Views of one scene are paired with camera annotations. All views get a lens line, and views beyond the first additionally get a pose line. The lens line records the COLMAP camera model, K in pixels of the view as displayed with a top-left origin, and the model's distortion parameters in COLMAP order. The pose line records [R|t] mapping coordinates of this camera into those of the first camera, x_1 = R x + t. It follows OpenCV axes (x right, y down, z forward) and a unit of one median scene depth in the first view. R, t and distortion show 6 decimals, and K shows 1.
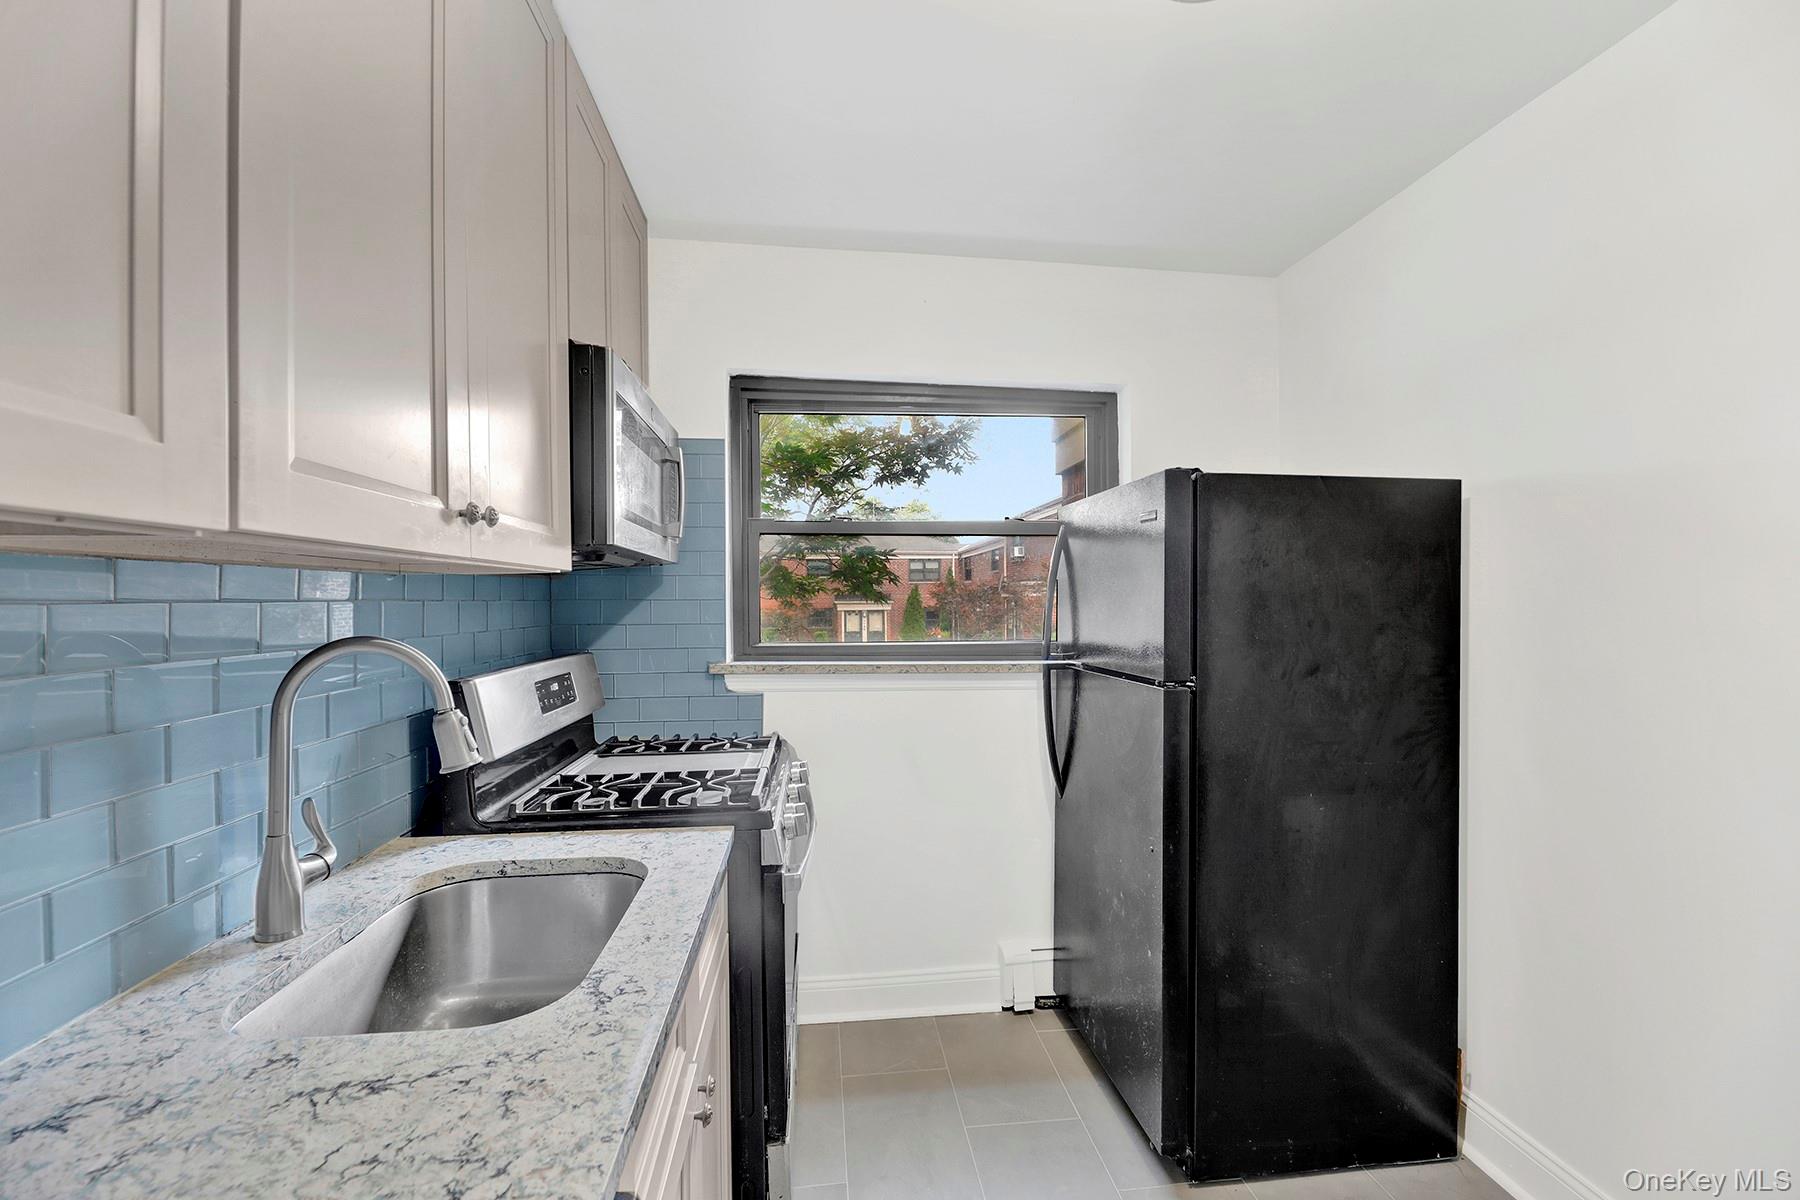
lens RADIAL K [[738.7, 0, 903.0], [0, 738.7, 602.7], [0, 0, 1]] dist [0.000867, -0.001965]
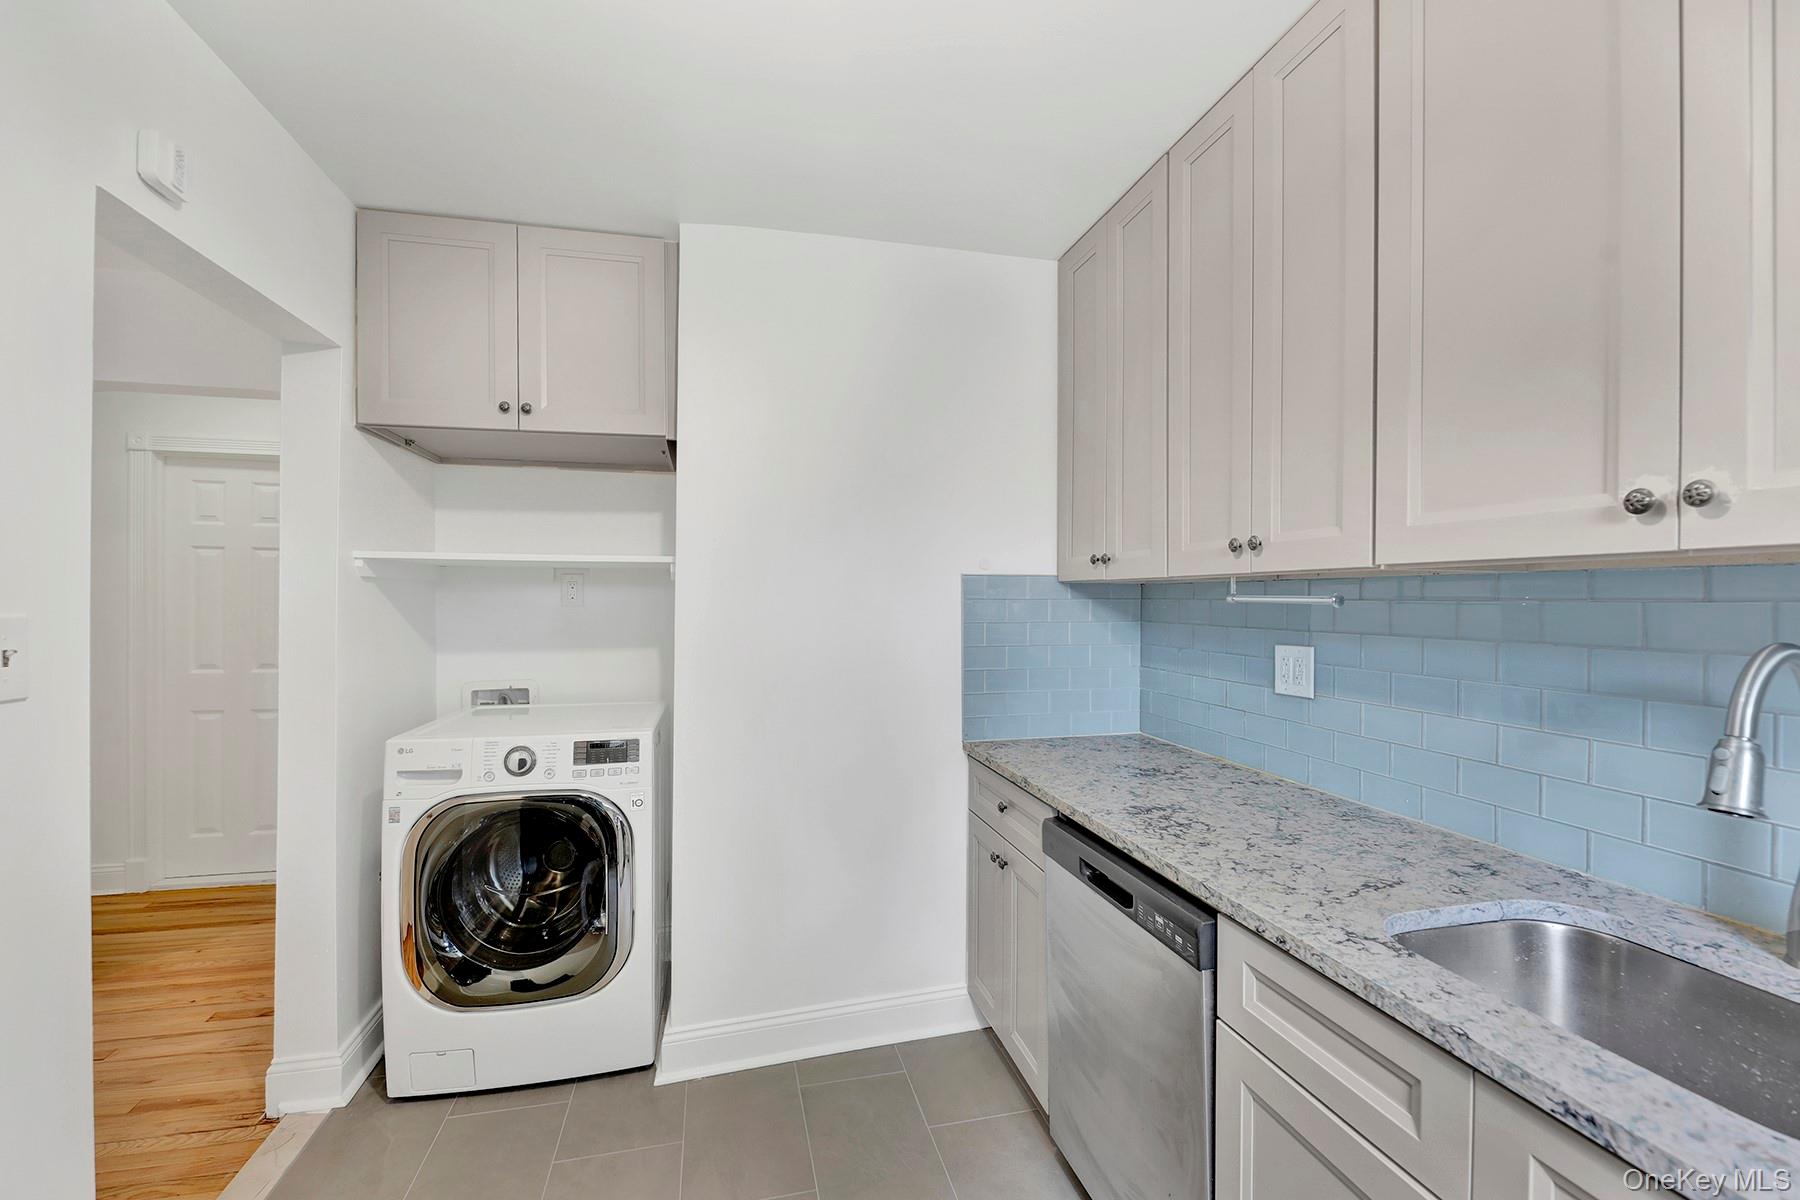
lens RADIAL K [[738.7, 0, 897.9], [0, 738.7, 598.8], [0, 0, 1]] dist [0.000867, -0.001965]
pose [[-0.993887, -0.003733, -0.110343, 0.363873], [-0.003681, 0.999993, -0.000678, 0.000617], [0.110345, -0.000267, -0.993893, 1.681893]]
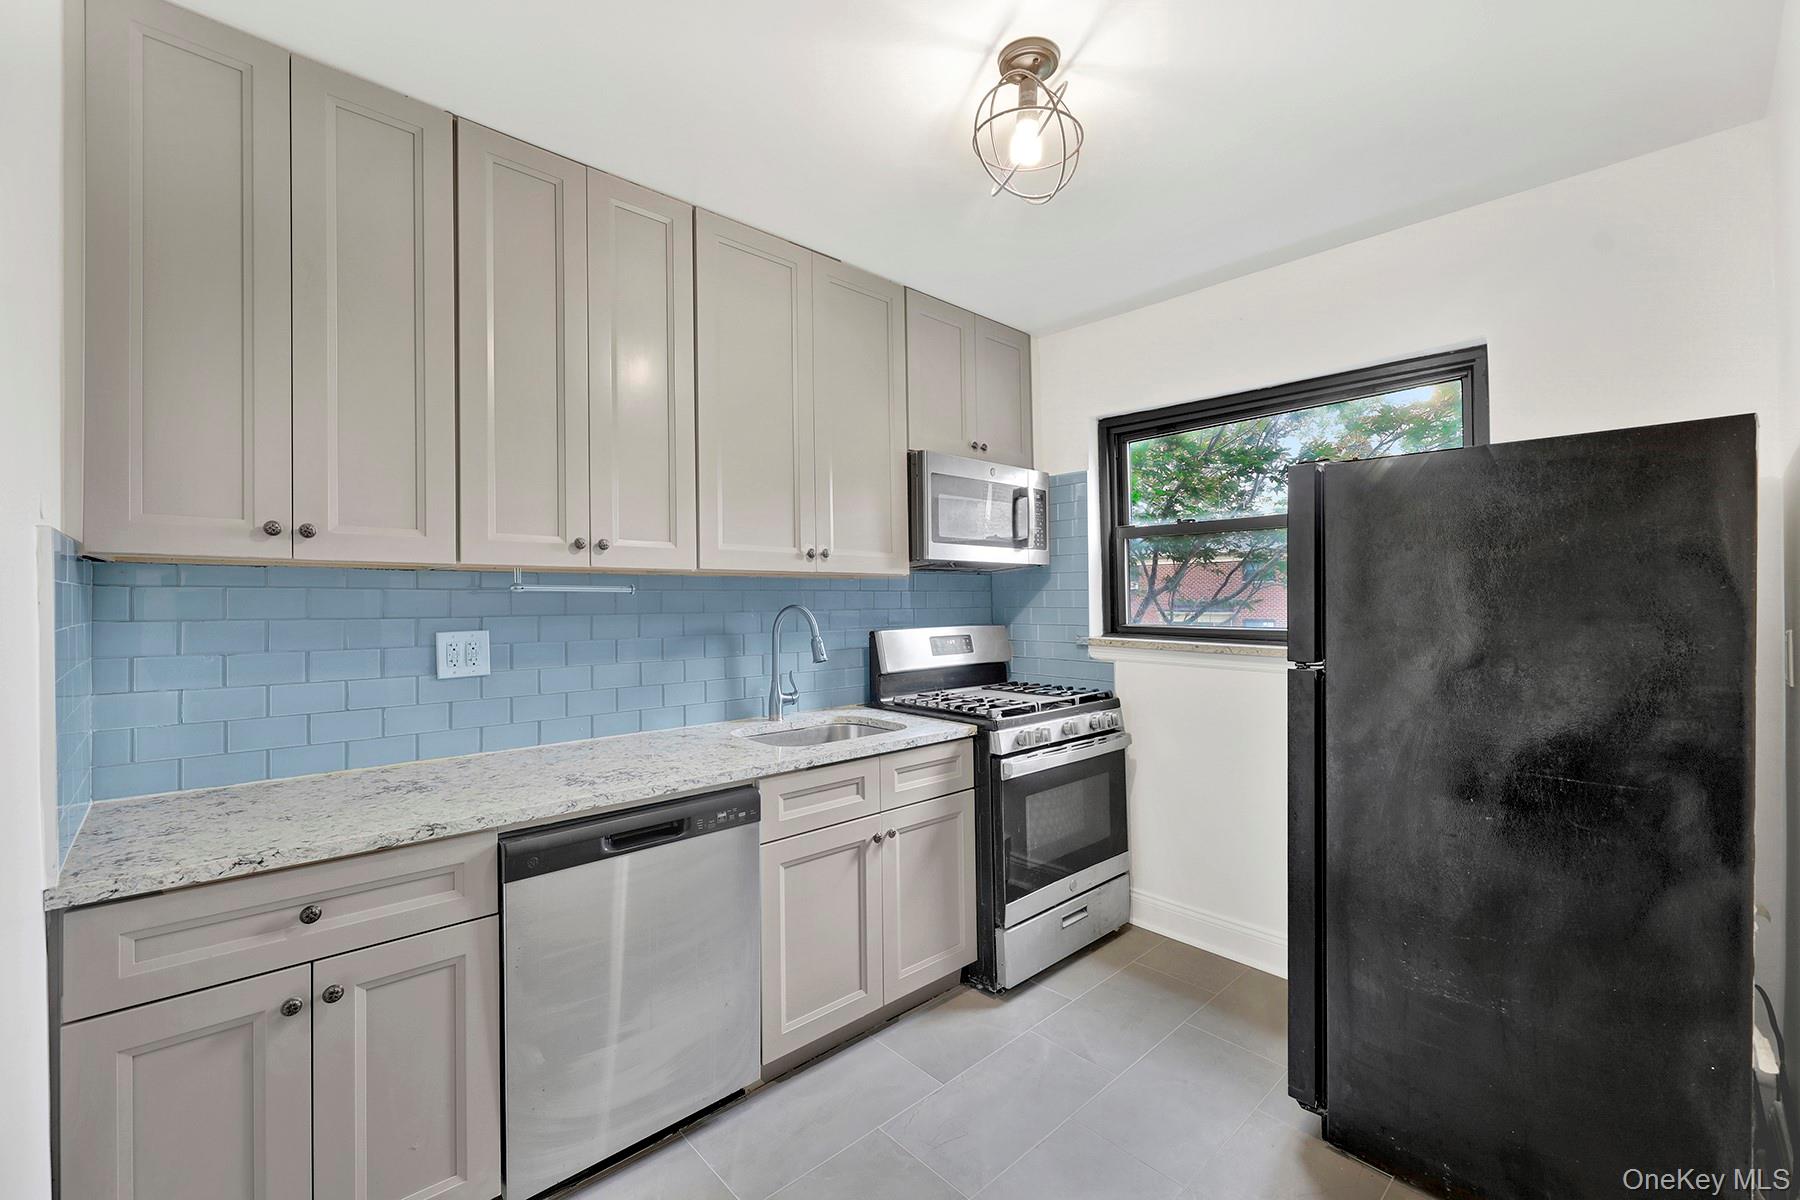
lens RADIAL K [[738.7, 0, 903.0], [0, 738.7, 595.3], [0, 0, 1]] dist [0.000867, -0.001965]
pose [[0.565980, 0.002729, -0.824414, 1.447460], [-0.001966, 0.999996, 0.001961, 0.008448], [0.824417, 0.000511, 0.565983, -0.087128]]
